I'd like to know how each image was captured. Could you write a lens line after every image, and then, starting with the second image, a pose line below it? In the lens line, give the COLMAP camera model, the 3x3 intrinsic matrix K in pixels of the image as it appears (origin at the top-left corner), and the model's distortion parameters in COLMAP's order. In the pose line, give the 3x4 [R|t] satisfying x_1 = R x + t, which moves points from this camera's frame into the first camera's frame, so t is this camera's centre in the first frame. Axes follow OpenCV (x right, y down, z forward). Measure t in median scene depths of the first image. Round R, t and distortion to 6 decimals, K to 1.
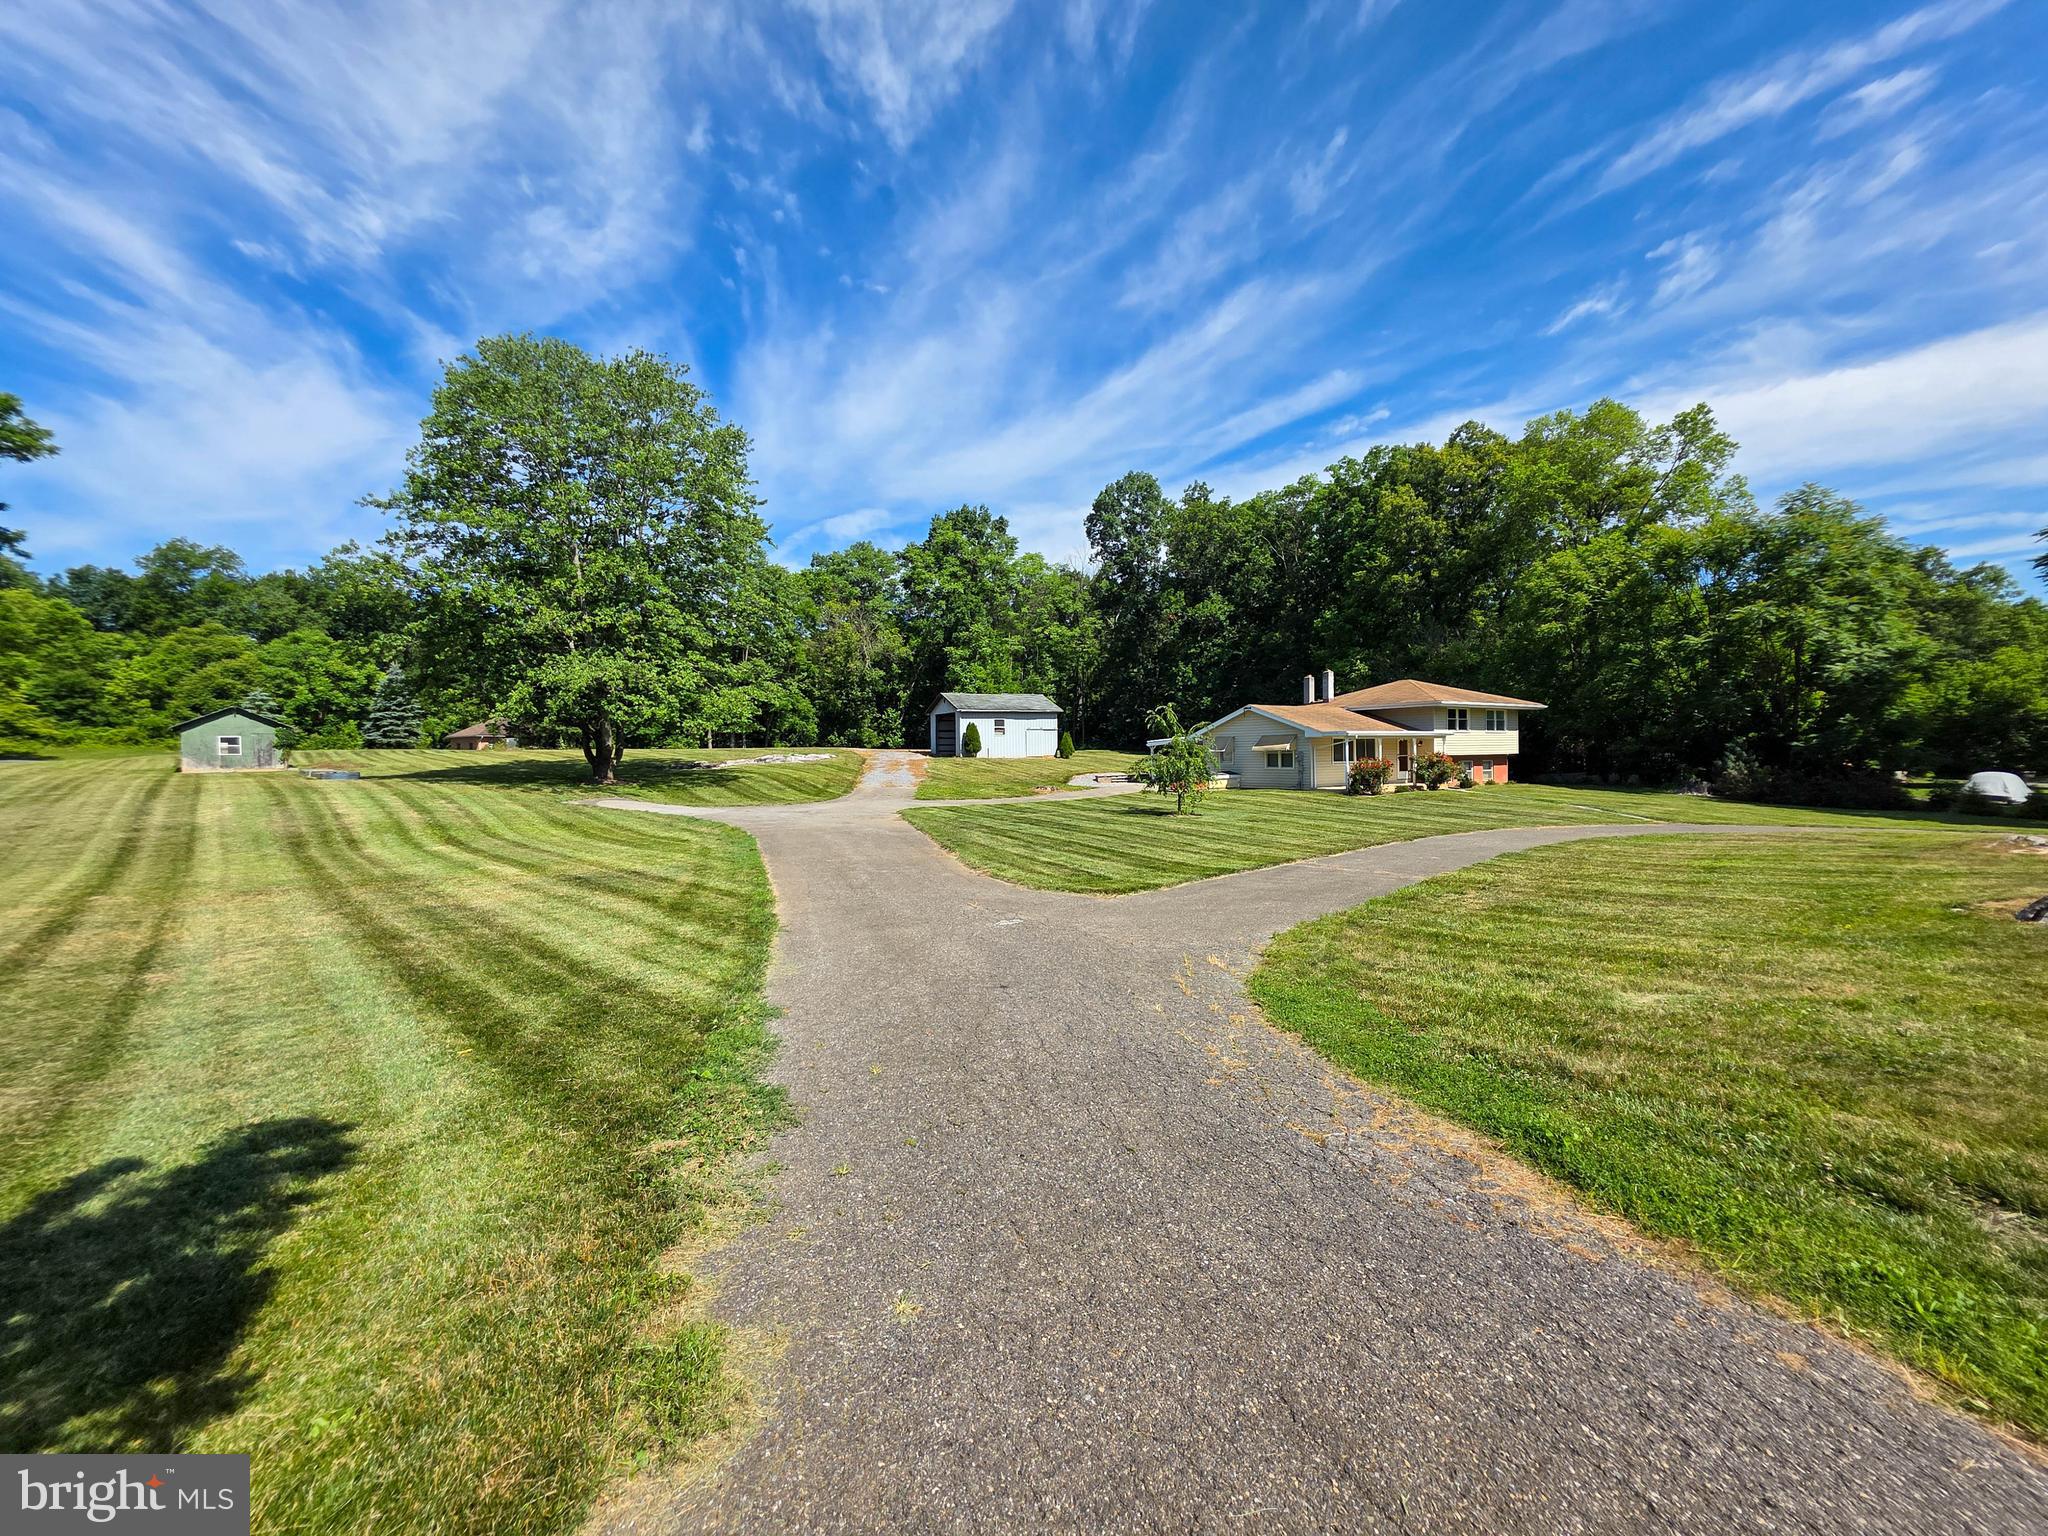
lens RADIAL K [[774.6, 0, 1032.4], [0, 774.6, 765.8], [0, 0, 1]] dist [-0.001013, -0.000126]
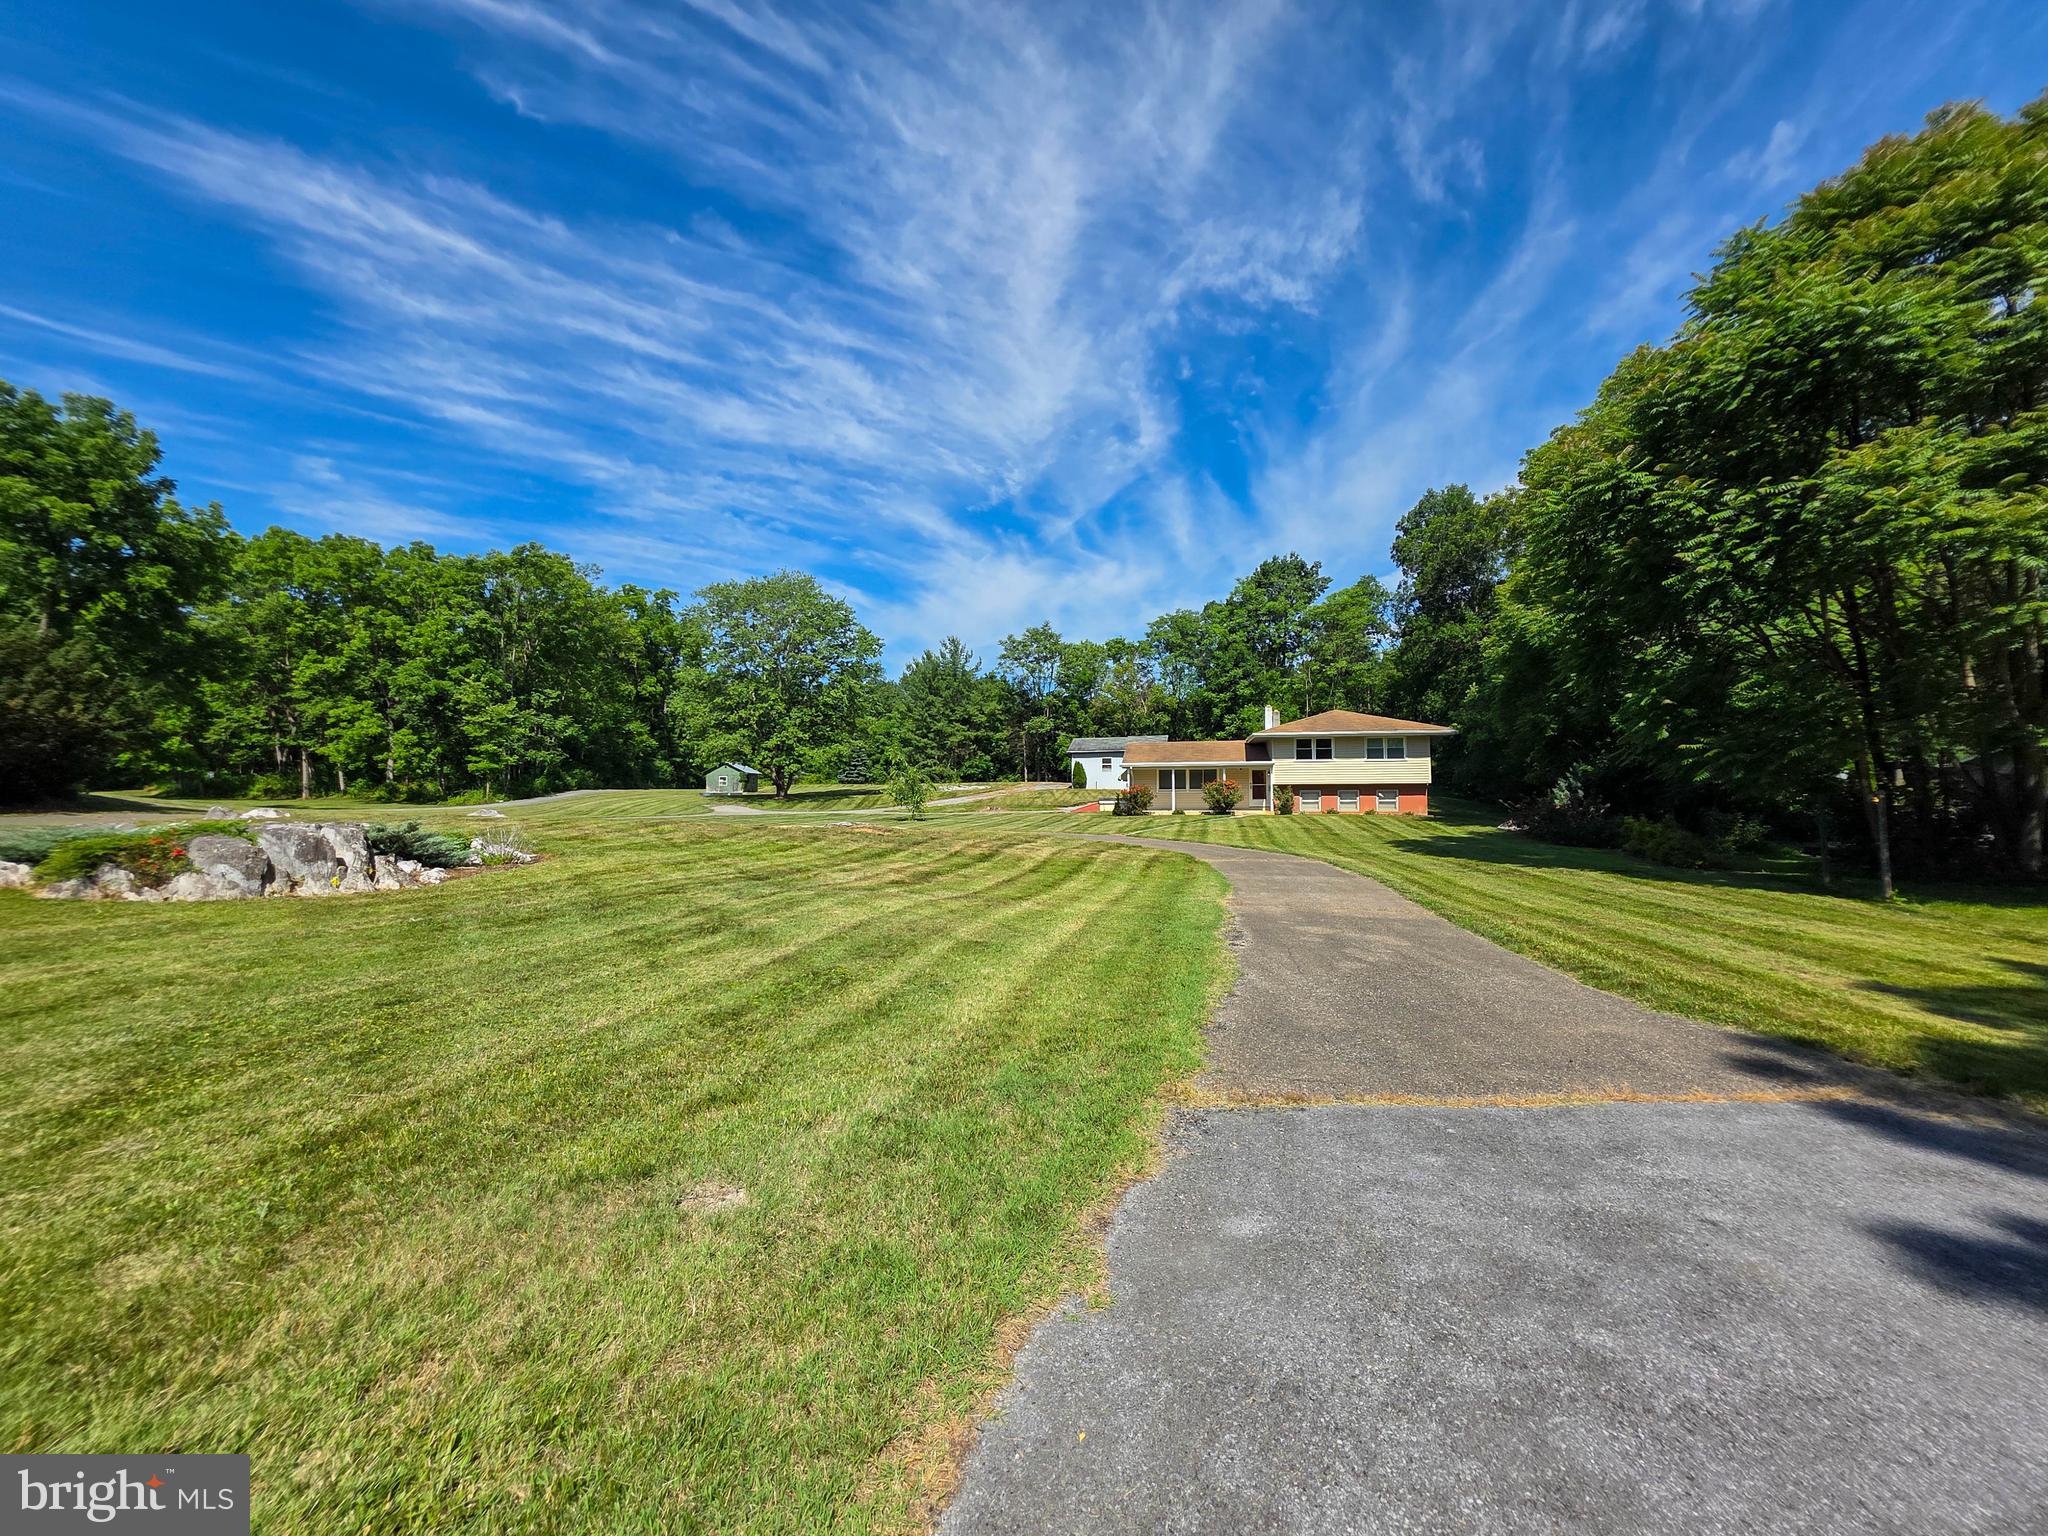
lens RADIAL K [[774.6, 0, 1032.4], [0, 774.6, 765.8], [0, 0, 1]] dist [-0.001013, -0.000126]
pose [[0.747141, -0.016043, -0.664472, 0.778869], [-0.018975, 0.998786, -0.045450, 0.012393], [0.664394, 0.046566, 0.745930, 0.000633]]
